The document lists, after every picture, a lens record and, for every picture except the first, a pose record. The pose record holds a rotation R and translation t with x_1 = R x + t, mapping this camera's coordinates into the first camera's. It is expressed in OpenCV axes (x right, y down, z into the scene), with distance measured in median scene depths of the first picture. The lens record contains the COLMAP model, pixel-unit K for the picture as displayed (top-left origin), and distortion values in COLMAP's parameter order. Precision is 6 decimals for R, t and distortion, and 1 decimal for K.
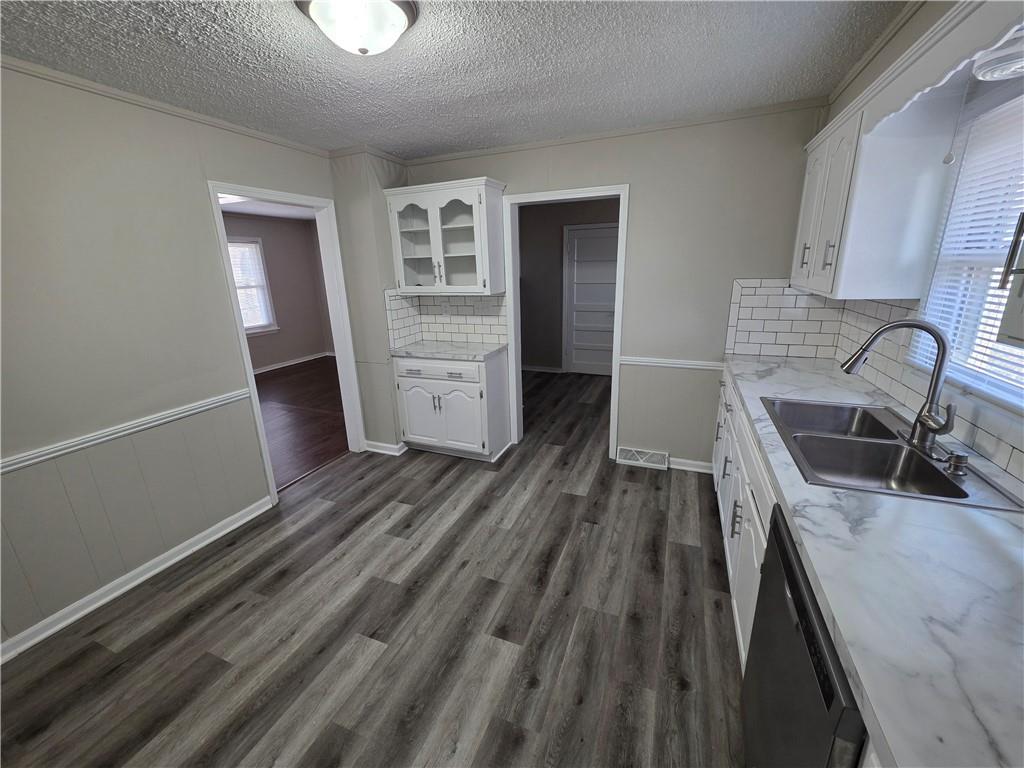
lens RADIAL K [[407.4, 0, 510.9], [0, 407.4, 380.8], [0, 0, 1]] dist [0.003291, -0.000097]
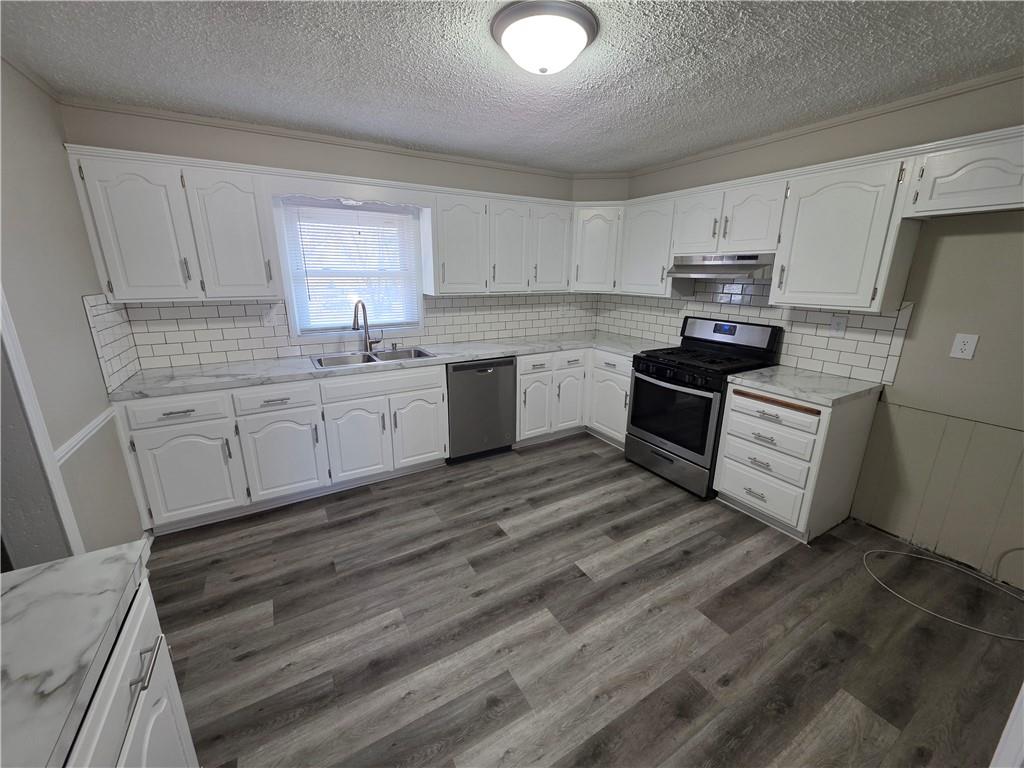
lens RADIAL K [[407.4, 0, 511.6], [0, 407.4, 381.9], [0, 0, 1]] dist [0.003291, -0.000097]
pose [[-0.794244, -0.134145, 0.592605, -0.691795], [0.183619, 0.876728, 0.444558, -0.384180], [-0.579189, 0.461901, -0.671705, 1.429312]]
